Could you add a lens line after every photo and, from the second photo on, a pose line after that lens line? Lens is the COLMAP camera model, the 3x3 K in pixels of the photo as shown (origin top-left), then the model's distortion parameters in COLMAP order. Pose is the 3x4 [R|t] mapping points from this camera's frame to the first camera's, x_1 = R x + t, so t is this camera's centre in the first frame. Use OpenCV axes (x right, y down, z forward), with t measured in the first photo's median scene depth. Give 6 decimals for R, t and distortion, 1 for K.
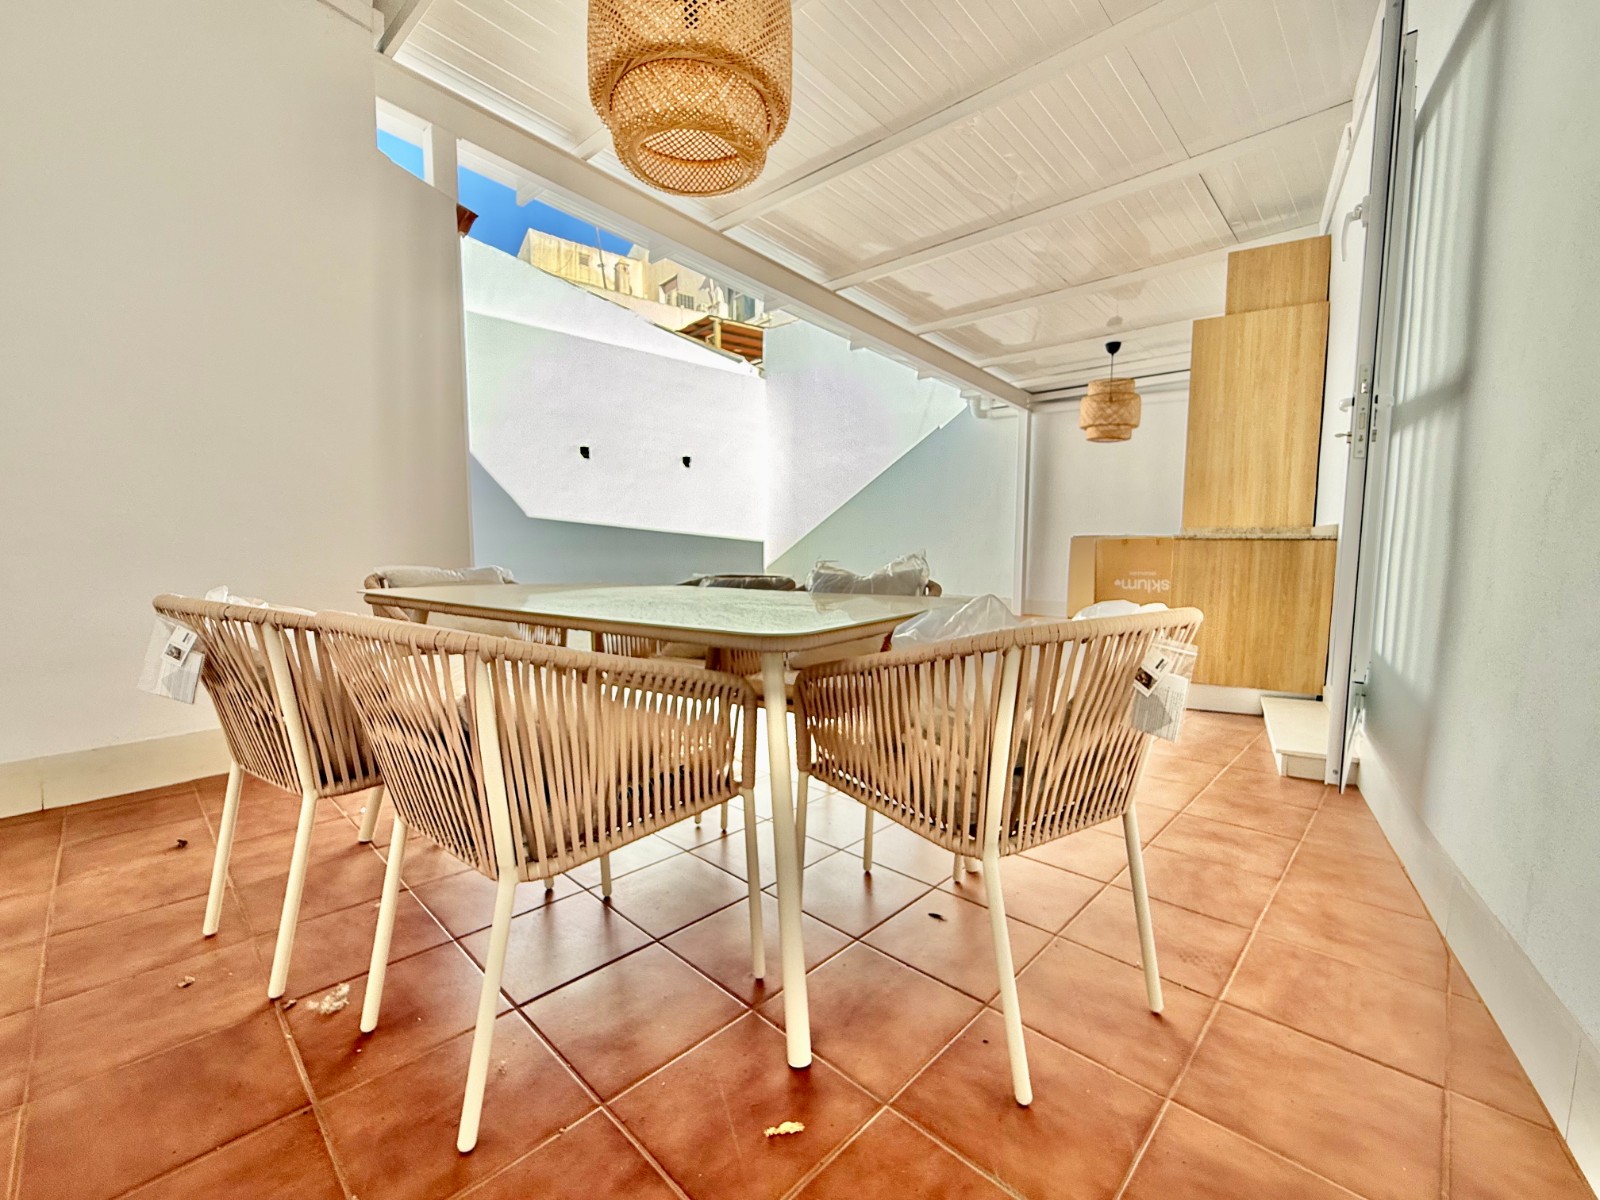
lens RADIAL K [[675.5, 0, 793.2], [0, 675.5, 603.6], [0, 0, 1]] dist [-0.000910, -0.000203]
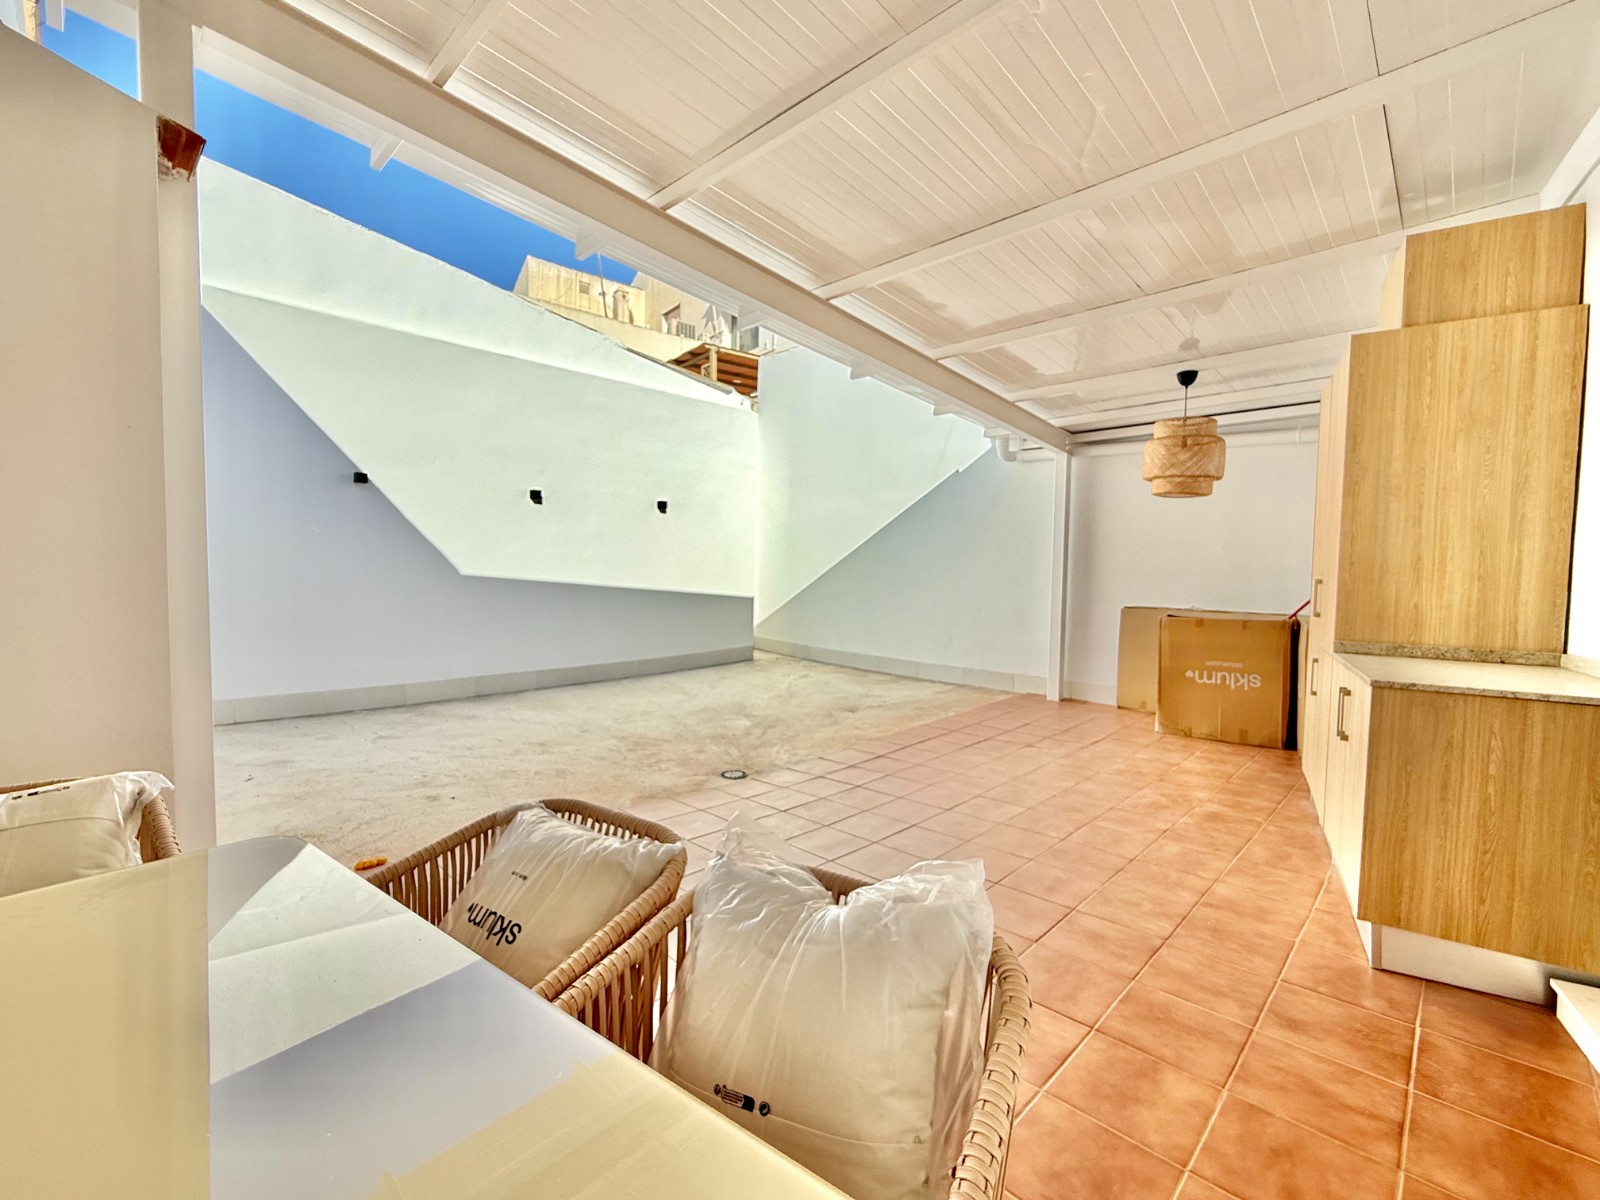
lens RADIAL K [[675.5, 0, 793.2], [0, 675.5, 603.6], [0, 0, 1]] dist [-0.000910, -0.000203]
pose [[0.999797, 0.013670, -0.014819, 0.029141], [-0.014303, 0.998951, -0.043507, -0.066889], [0.014209, 0.043710, 0.998943, 0.193214]]
